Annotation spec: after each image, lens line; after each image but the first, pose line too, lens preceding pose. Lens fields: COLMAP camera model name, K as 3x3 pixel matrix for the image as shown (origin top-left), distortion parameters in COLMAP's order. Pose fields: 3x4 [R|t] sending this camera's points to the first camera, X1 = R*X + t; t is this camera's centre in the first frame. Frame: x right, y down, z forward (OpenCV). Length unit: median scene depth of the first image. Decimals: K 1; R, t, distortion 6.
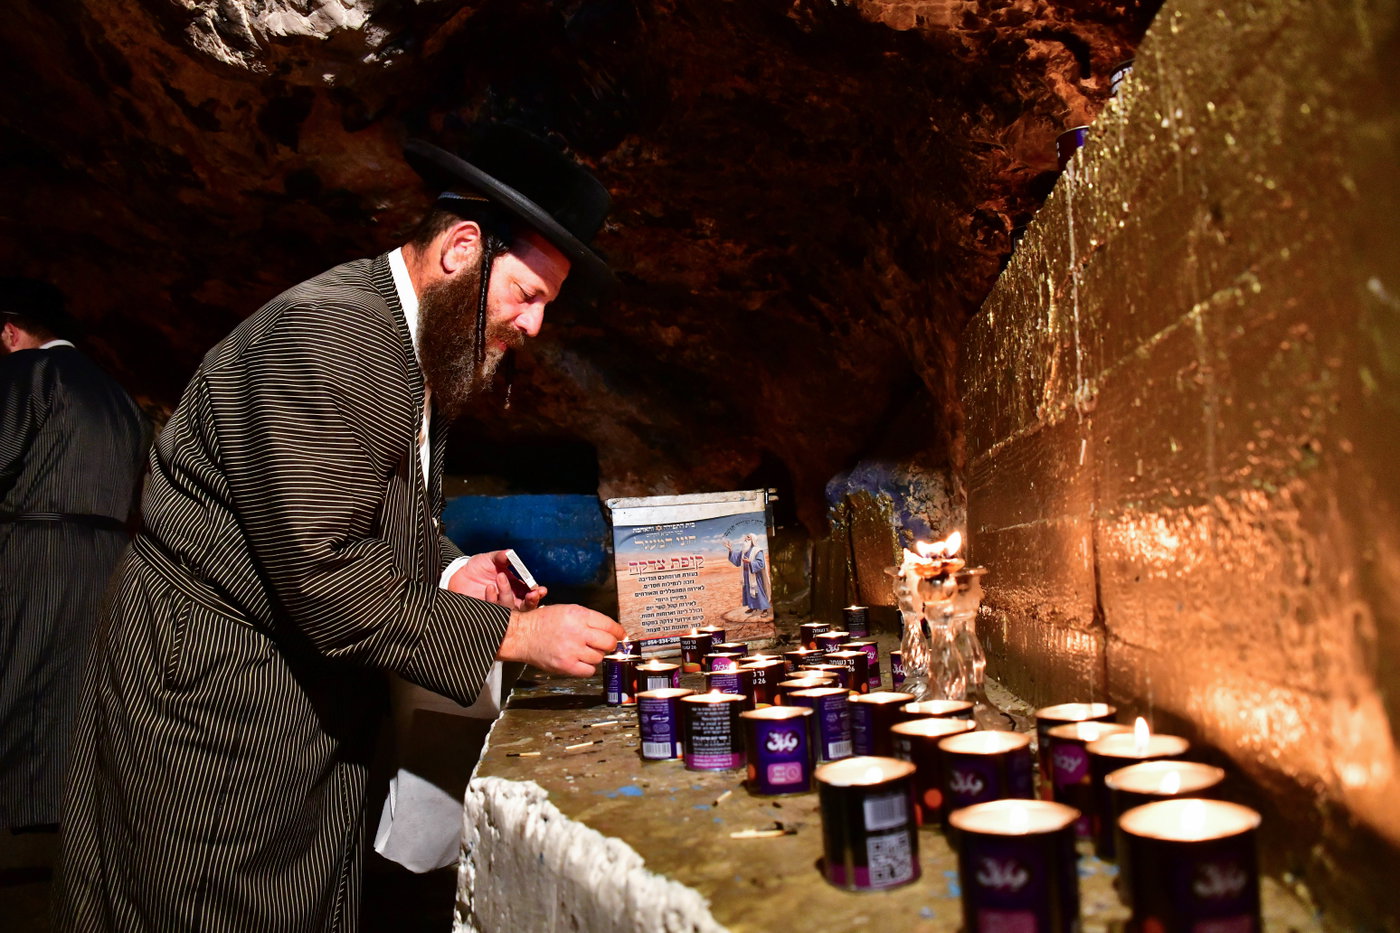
lens RADIAL K [[1104.8, 0, 707.8], [0, 1104.8, 452.3], [0, 0, 1]] dist [-0.139250, 0.054701]
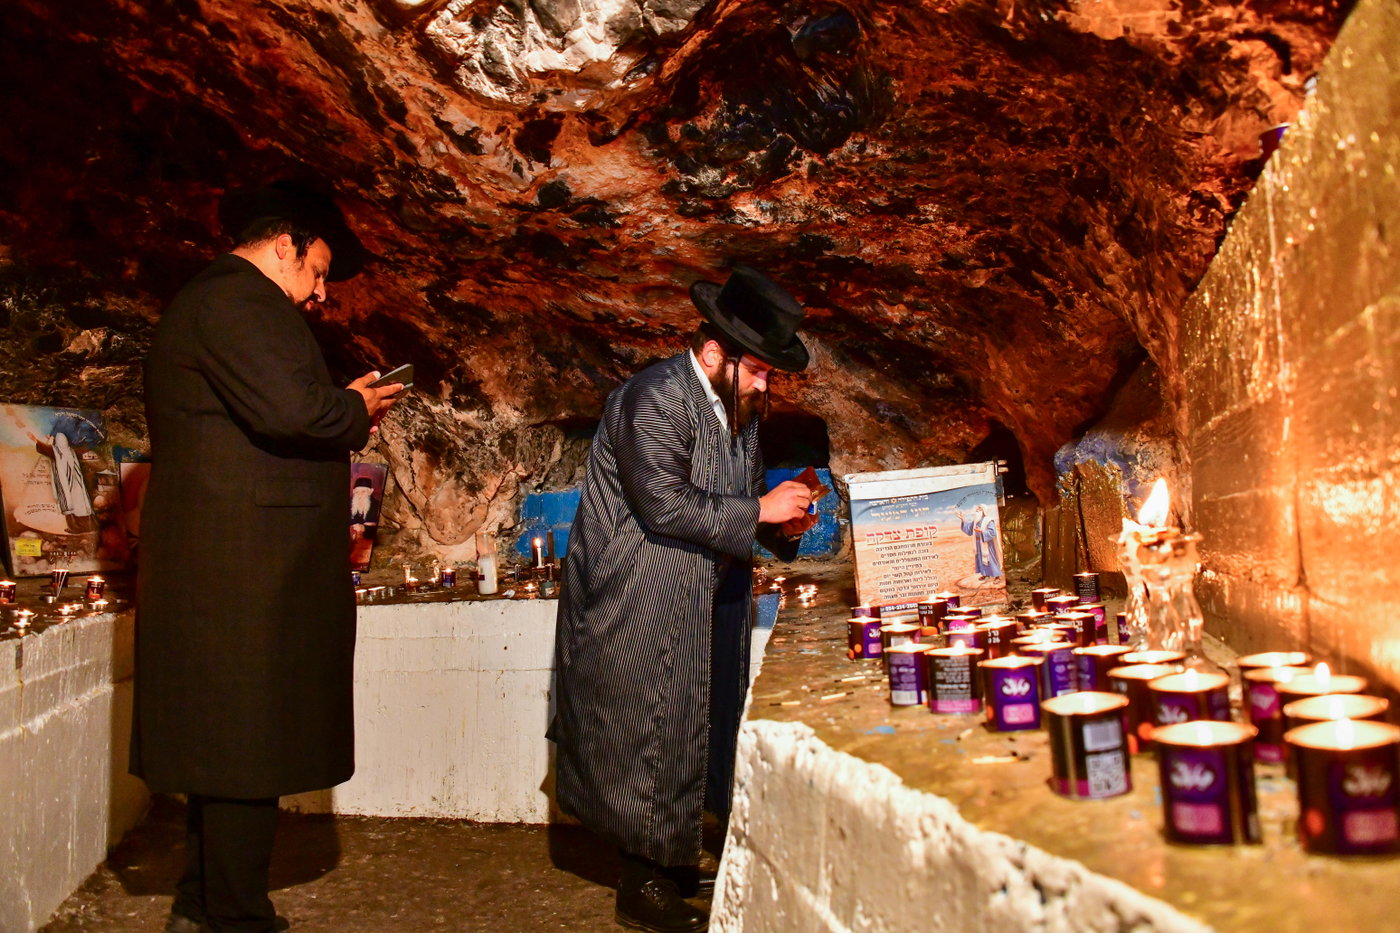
lens RADIAL K [[1107.6, 0, 711.1], [0, 1107.6, 450.8], [0, 0, 1]] dist [-0.138317, 0.062355]
pose [[0.979785, -0.026407, -0.198304, -0.007403], [0.031362, 0.999268, 0.021891, -0.012117], [0.197581, -0.027668, 0.979896, -0.108506]]
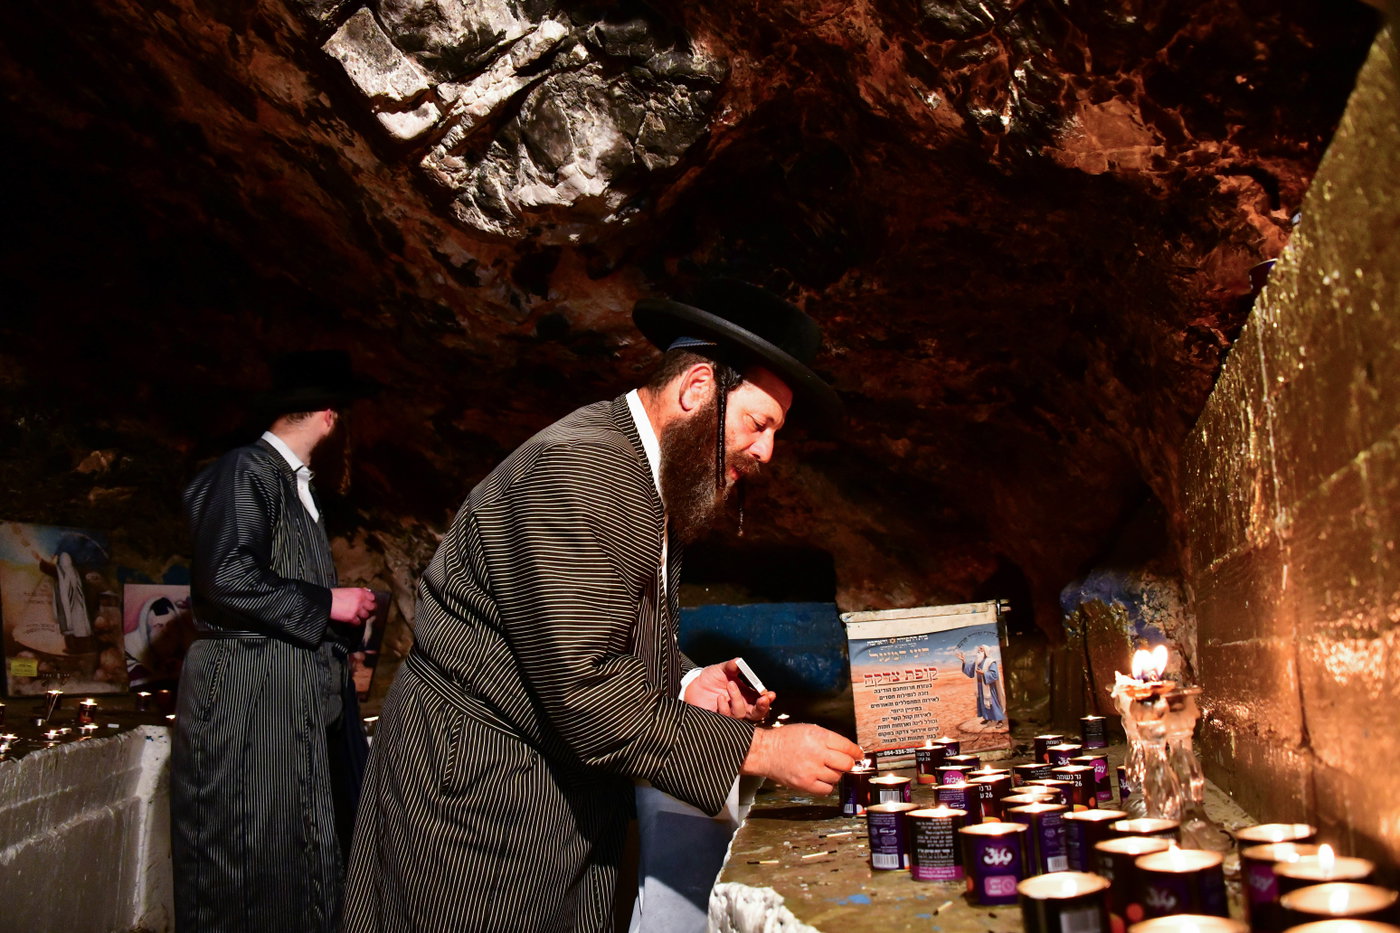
lens RADIAL K [[1104.8, 0, 707.8], [0, 1104.8, 452.3], [0, 0, 1]] dist [-0.139250, 0.054701]
pose [[0.976540, -0.039798, -0.211627, 0.016078], [0.020256, 0.995392, -0.093723, -0.021132], [0.214382, 0.087237, 0.972846, -0.070485]]
